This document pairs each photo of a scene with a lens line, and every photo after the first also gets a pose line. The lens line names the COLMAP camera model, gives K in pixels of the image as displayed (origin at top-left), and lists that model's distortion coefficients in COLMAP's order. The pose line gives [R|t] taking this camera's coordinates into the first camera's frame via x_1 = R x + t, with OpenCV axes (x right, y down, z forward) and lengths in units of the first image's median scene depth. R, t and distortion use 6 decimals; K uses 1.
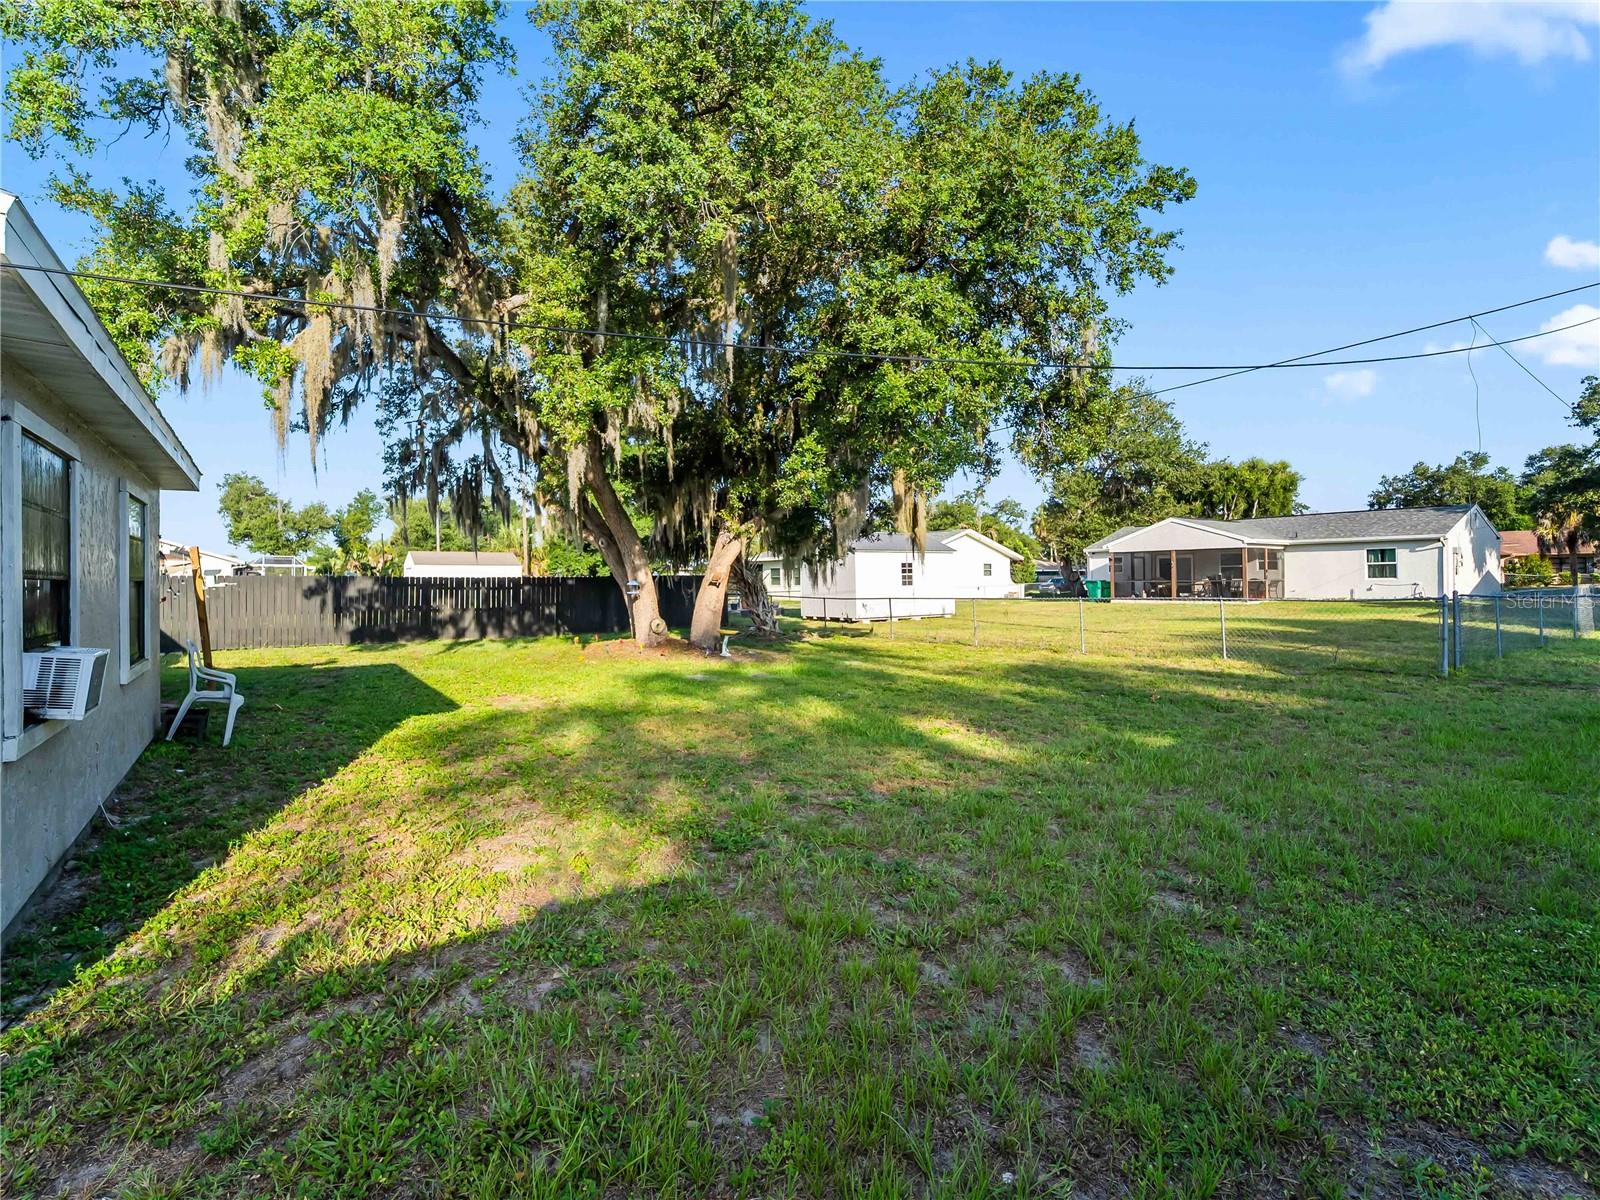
lens RADIAL K [[732.6, 0, 801.6], [0, 732.6, 589.3], [0, 0, 1]] dist [0.004531, -0.003551]
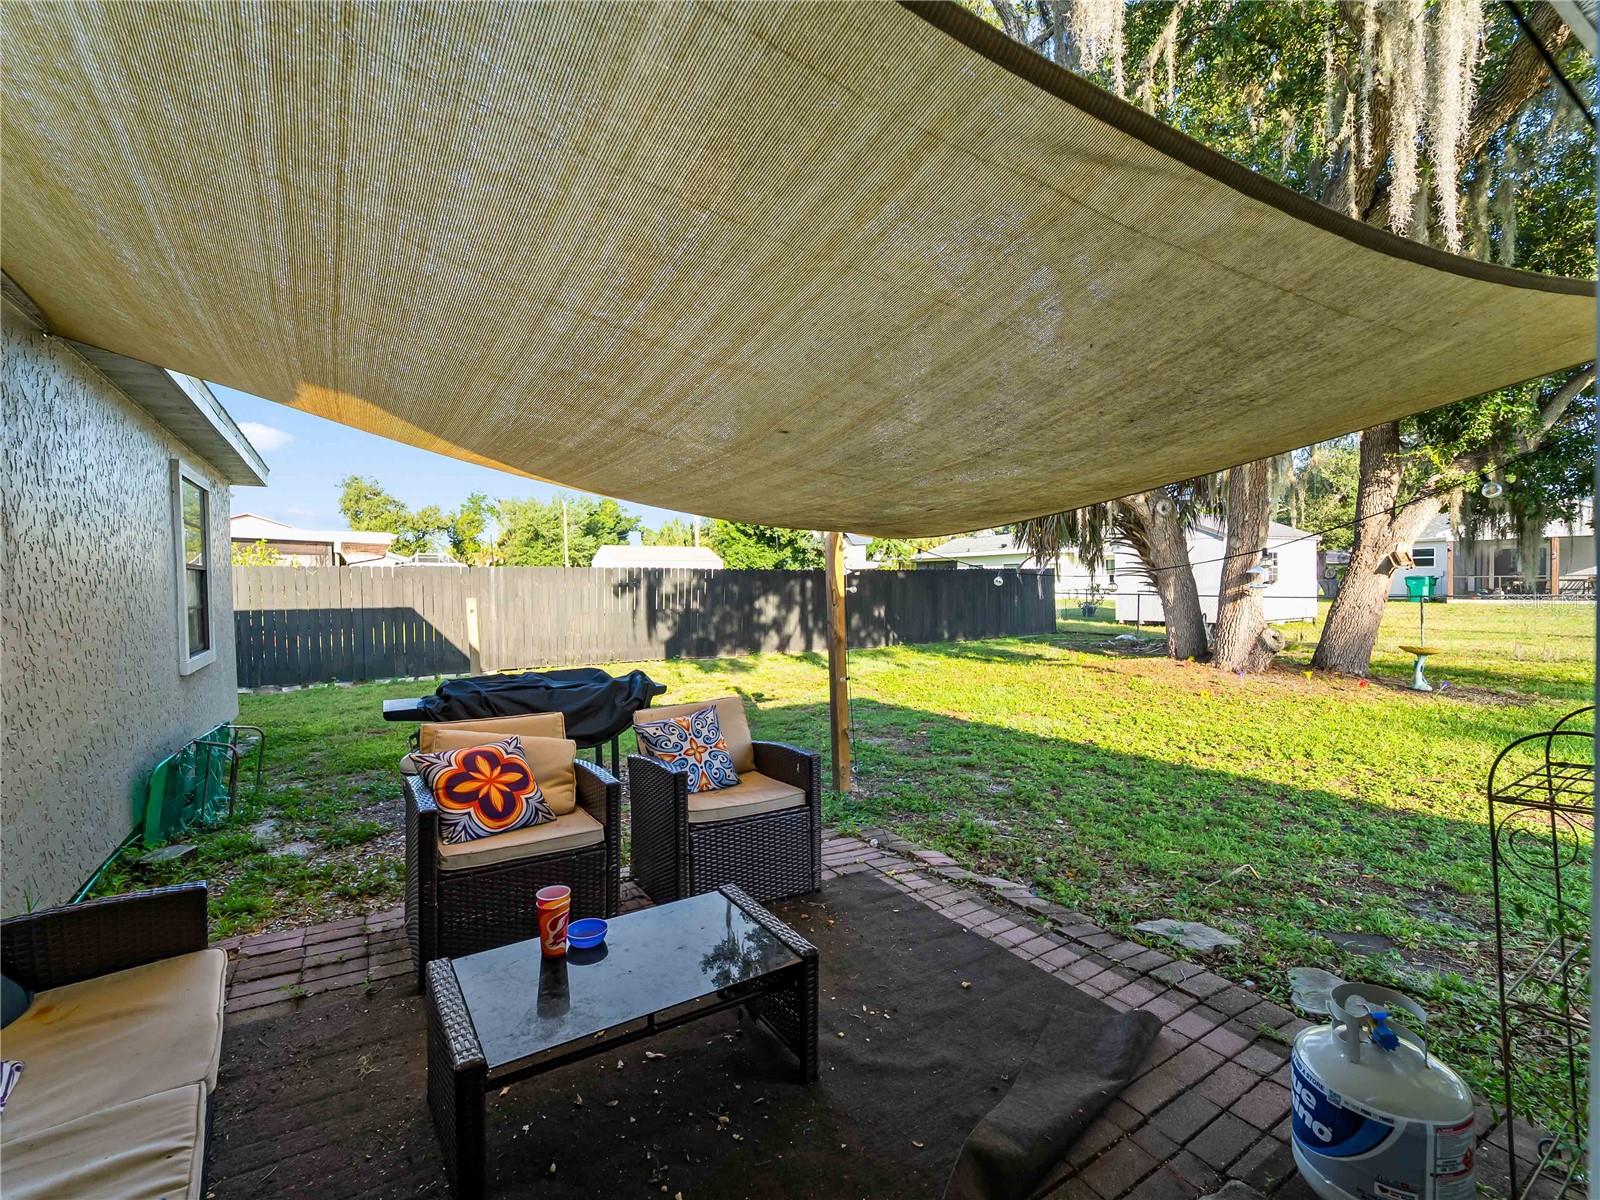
lens RADIAL K [[732.6, 0, 808.4], [0, 732.6, 590.6], [0, 0, 1]] dist [0.004531, -0.003551]
pose [[0.998016, -0.003336, -0.062878, -0.384528], [0.003170, 0.999991, -0.002747, 0.008795], [0.062887, 0.002542, 0.998017, 0.242236]]
